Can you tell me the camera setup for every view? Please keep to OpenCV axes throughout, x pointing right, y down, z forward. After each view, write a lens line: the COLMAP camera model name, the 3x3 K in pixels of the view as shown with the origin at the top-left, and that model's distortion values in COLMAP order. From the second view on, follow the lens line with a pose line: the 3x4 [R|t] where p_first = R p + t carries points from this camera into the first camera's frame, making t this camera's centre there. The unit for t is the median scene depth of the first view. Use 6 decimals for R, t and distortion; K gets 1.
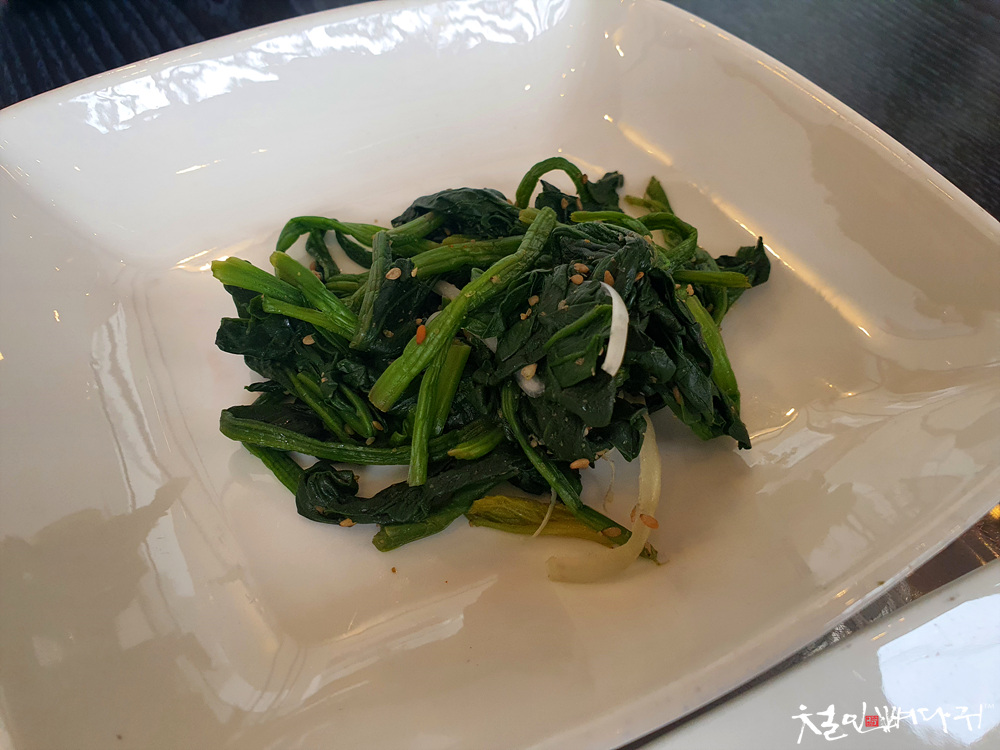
lens RADIAL K [[760.3, 0, 496.6], [0, 760.3, 370.8], [0, 0, 1]] dist [0.040331, -0.032466]
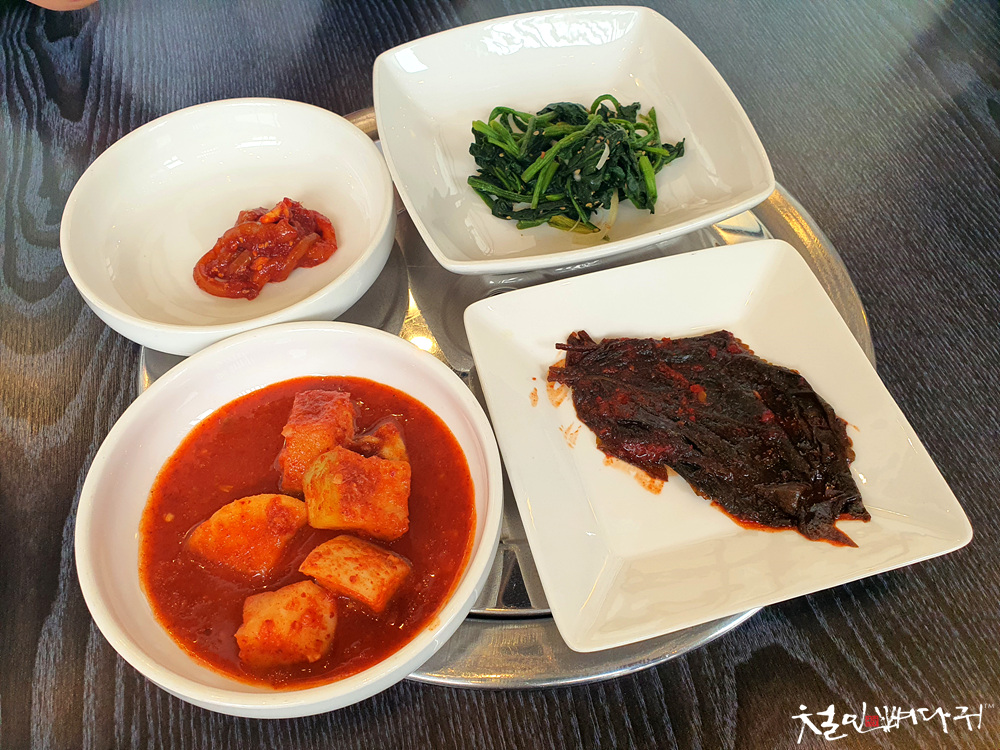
lens RADIAL K [[760.3, 0, 497.2], [0, 760.3, 378.7], [0, 0, 1]] dist [0.040331, -0.032466]
pose [[0.980664, 0.162134, -0.109591, 0.173171], [-0.145408, 0.978475, 0.146434, 0.359350], [0.130974, -0.127667, 0.983131, -1.853807]]
